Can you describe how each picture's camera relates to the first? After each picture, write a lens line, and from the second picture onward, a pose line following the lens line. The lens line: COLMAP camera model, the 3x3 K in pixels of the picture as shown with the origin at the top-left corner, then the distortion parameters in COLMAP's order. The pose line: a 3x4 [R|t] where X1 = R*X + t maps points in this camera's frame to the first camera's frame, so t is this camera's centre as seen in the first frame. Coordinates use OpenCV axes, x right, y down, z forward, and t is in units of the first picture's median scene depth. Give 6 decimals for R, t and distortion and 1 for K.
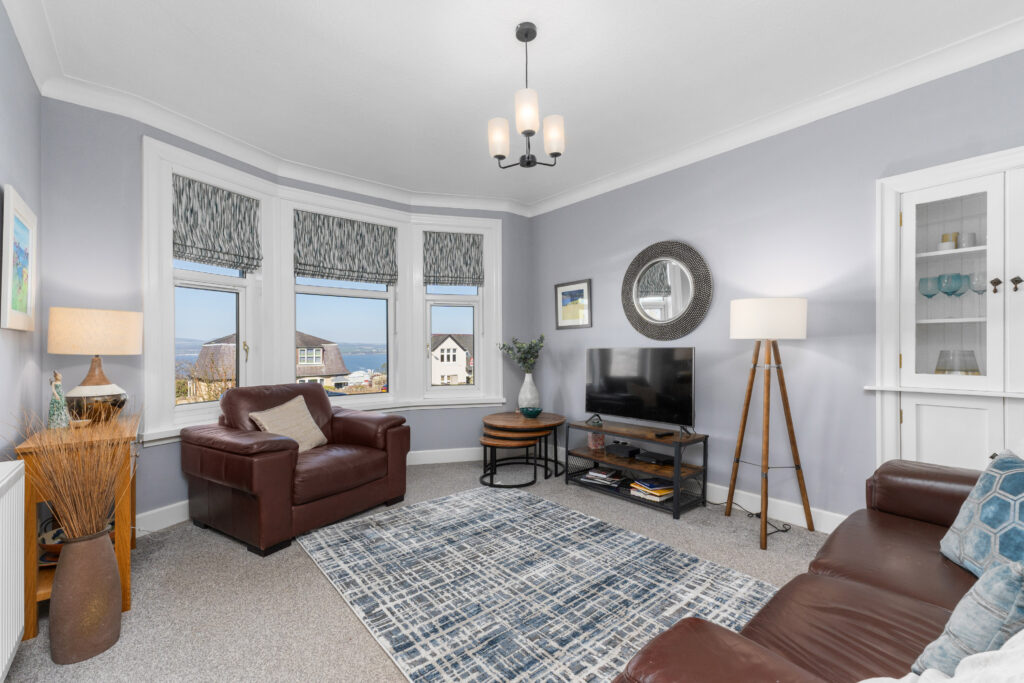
lens RADIAL K [[442.3, 0, 508.6], [0, 442.3, 345.9], [0, 0, 1]] dist [0.009727, 0.000603]
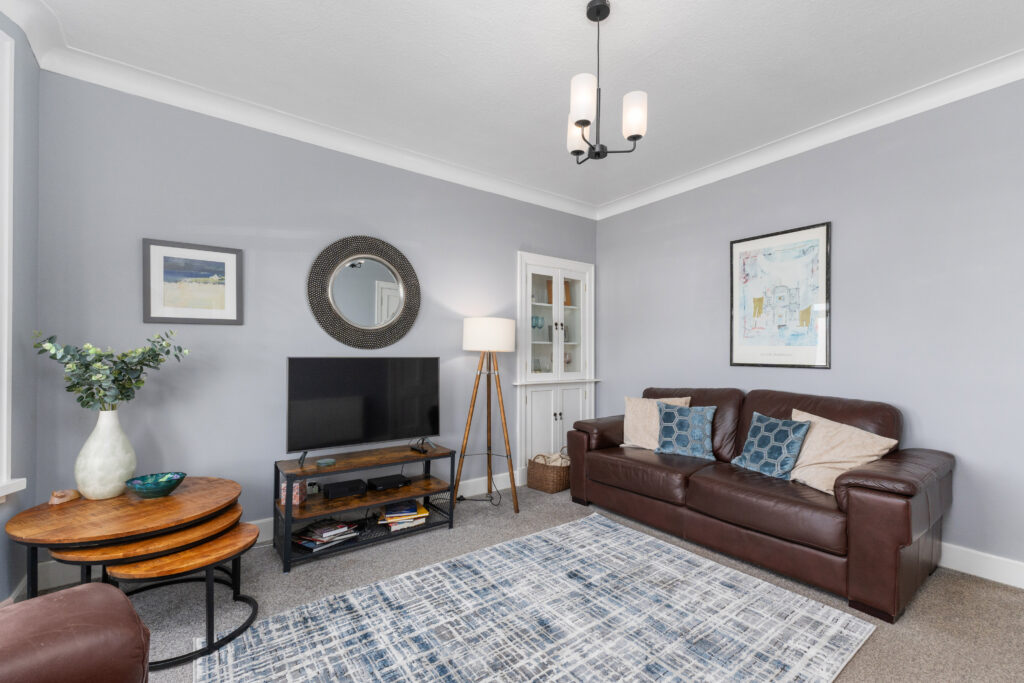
lens RADIAL K [[442.3, 0, 508.5], [0, 442.3, 348.2], [0, 0, 1]] dist [0.009727, 0.000603]
pose [[0.049759, 0.023141, 0.998493, -0.657818], [-0.005519, 0.999723, -0.022894, 0.005980], [-0.998746, -0.004372, 0.049873, 0.865374]]
